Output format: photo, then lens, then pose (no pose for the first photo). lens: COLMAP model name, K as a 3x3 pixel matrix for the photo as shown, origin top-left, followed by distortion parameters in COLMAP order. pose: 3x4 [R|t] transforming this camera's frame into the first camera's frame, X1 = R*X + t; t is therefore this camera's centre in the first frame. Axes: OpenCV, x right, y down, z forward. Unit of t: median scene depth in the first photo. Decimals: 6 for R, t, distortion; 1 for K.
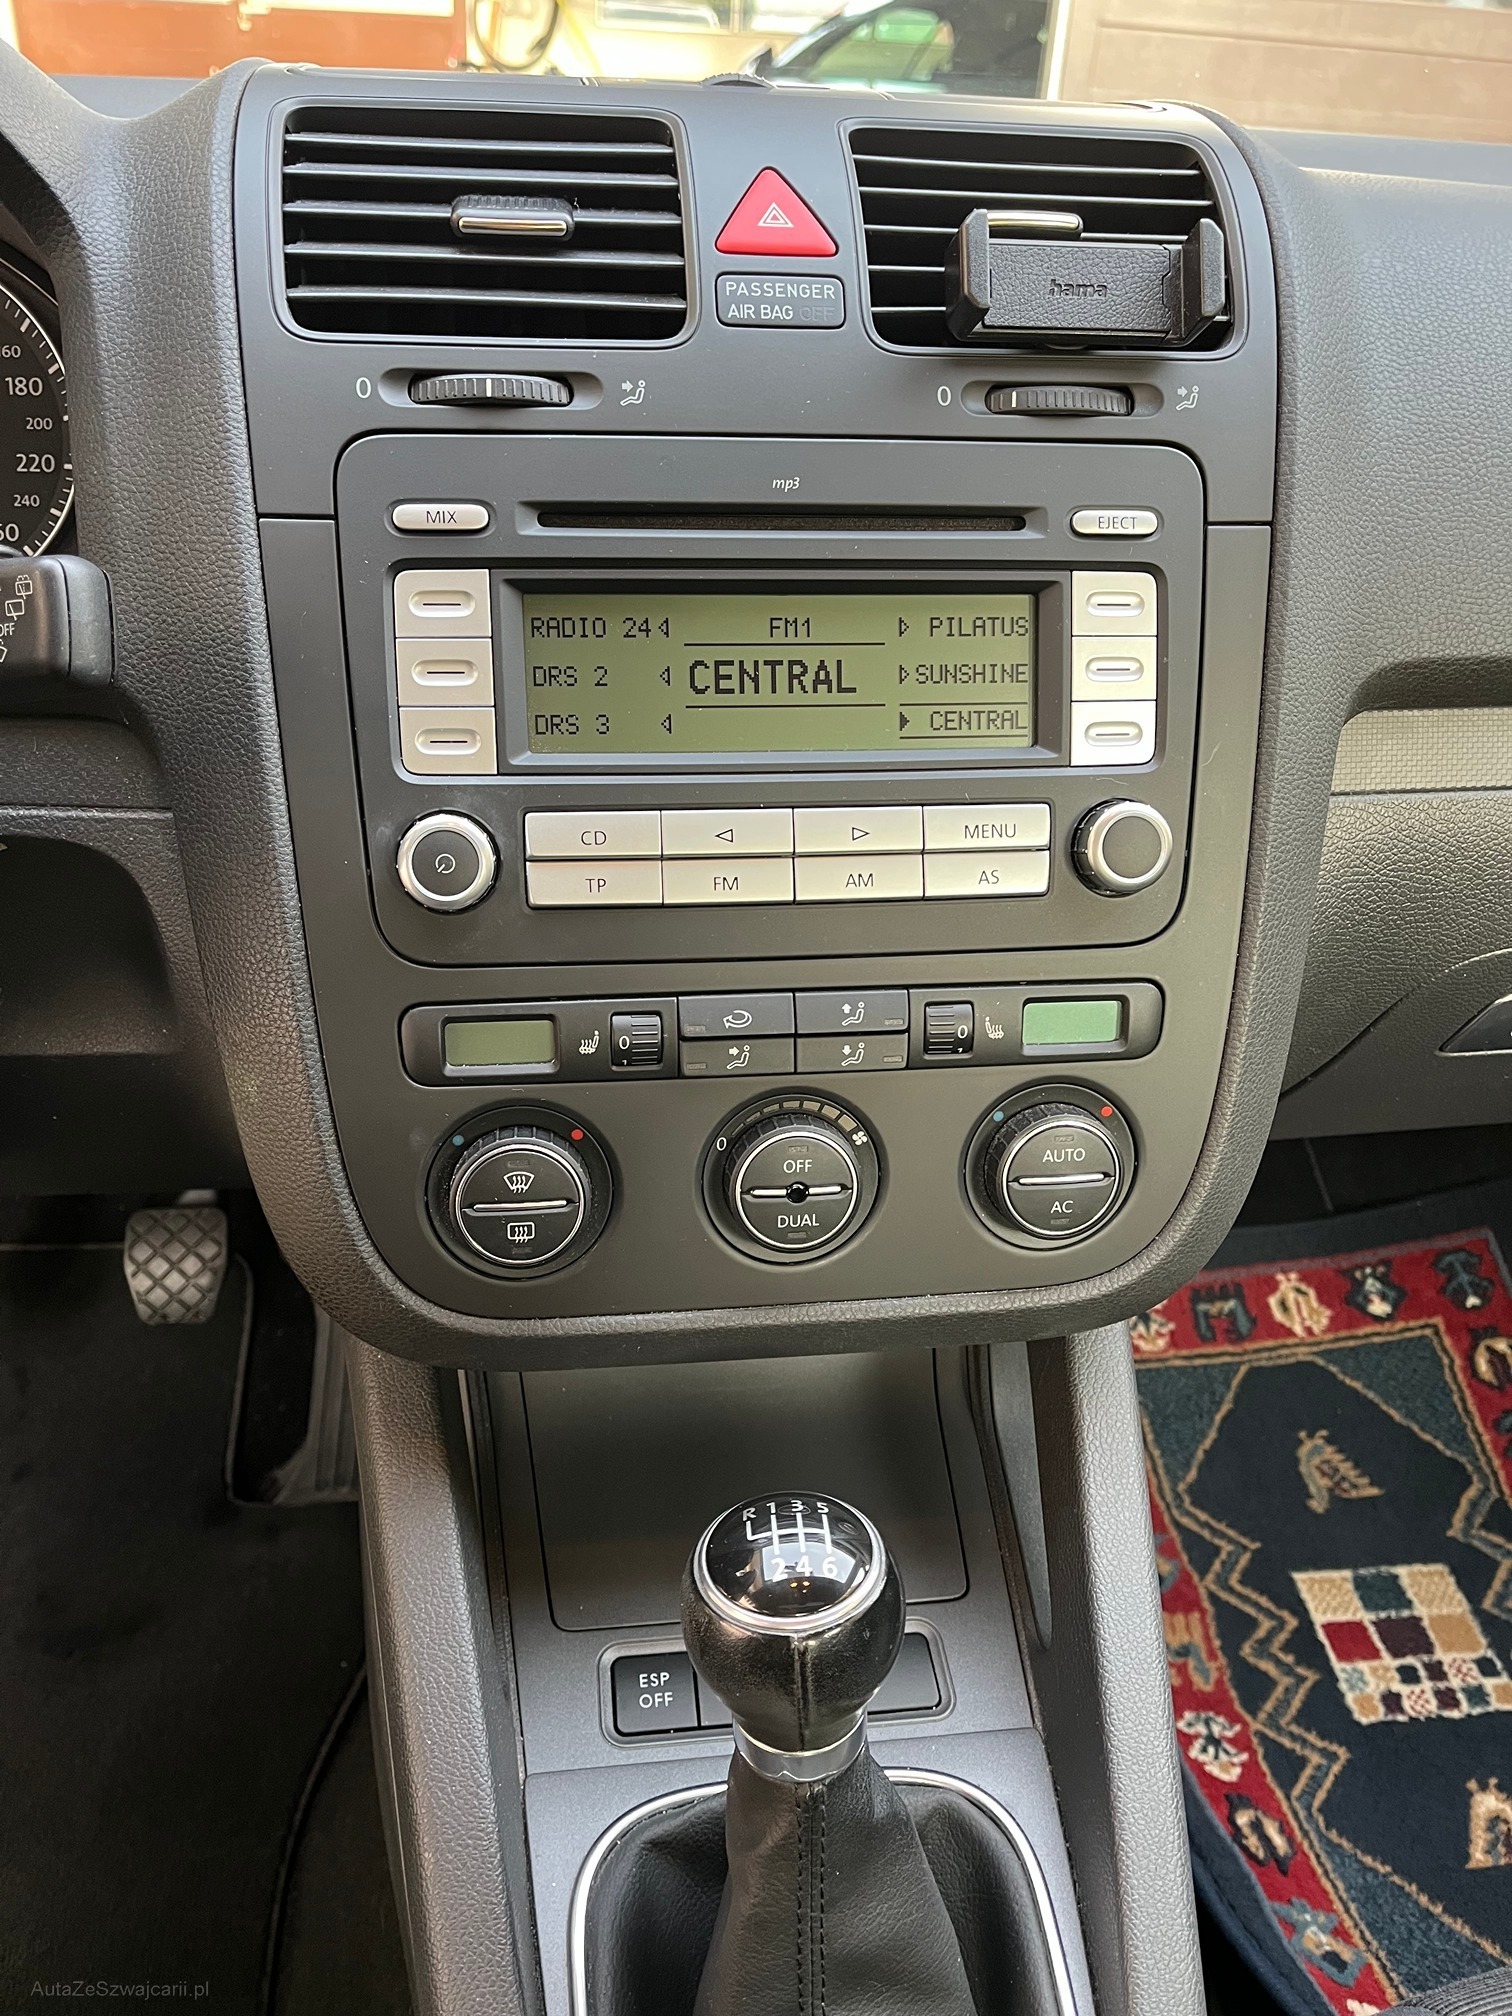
lens RADIAL K [[1527.5, 0, 756.4], [0, 1527.5, 1008.3], [0, 0, 1]] dist [-0.000086, -0.002650]
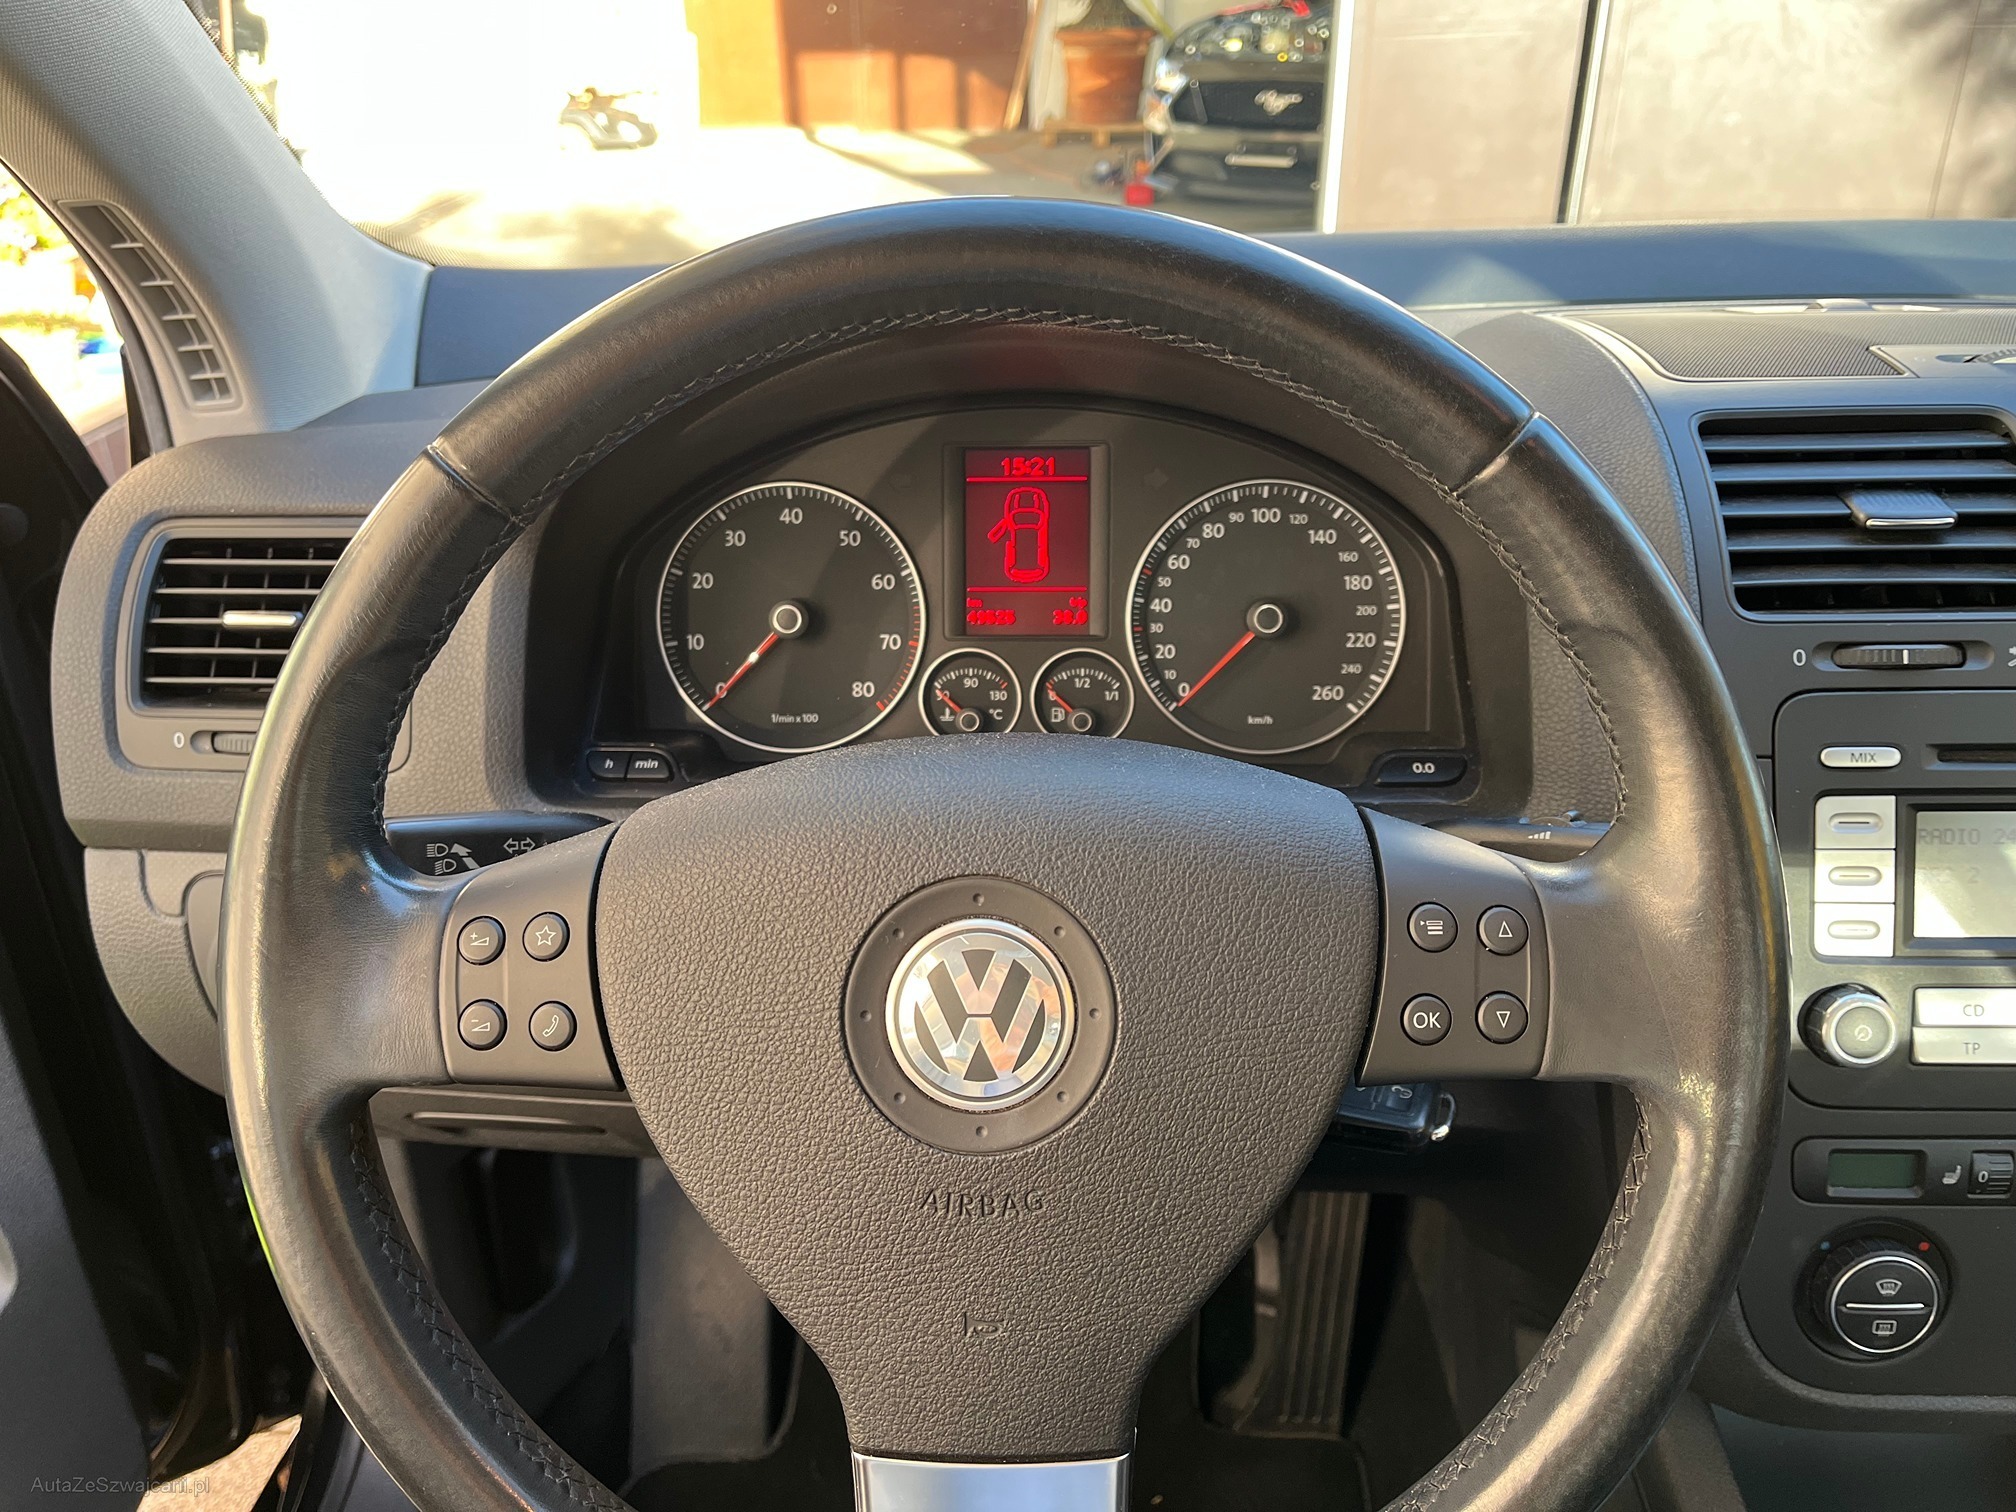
lens RADIAL K [[1527.5, 0, 1007.8], [0, 1527.5, 755.4], [0, 0, 1]] dist [-0.000086, -0.002650]
pose [[0.980179, 0.019142, -0.197186, -0.609027], [-0.031495, 0.997719, -0.059700, -0.212634], [0.195594, 0.064727, 0.978547, -0.347374]]
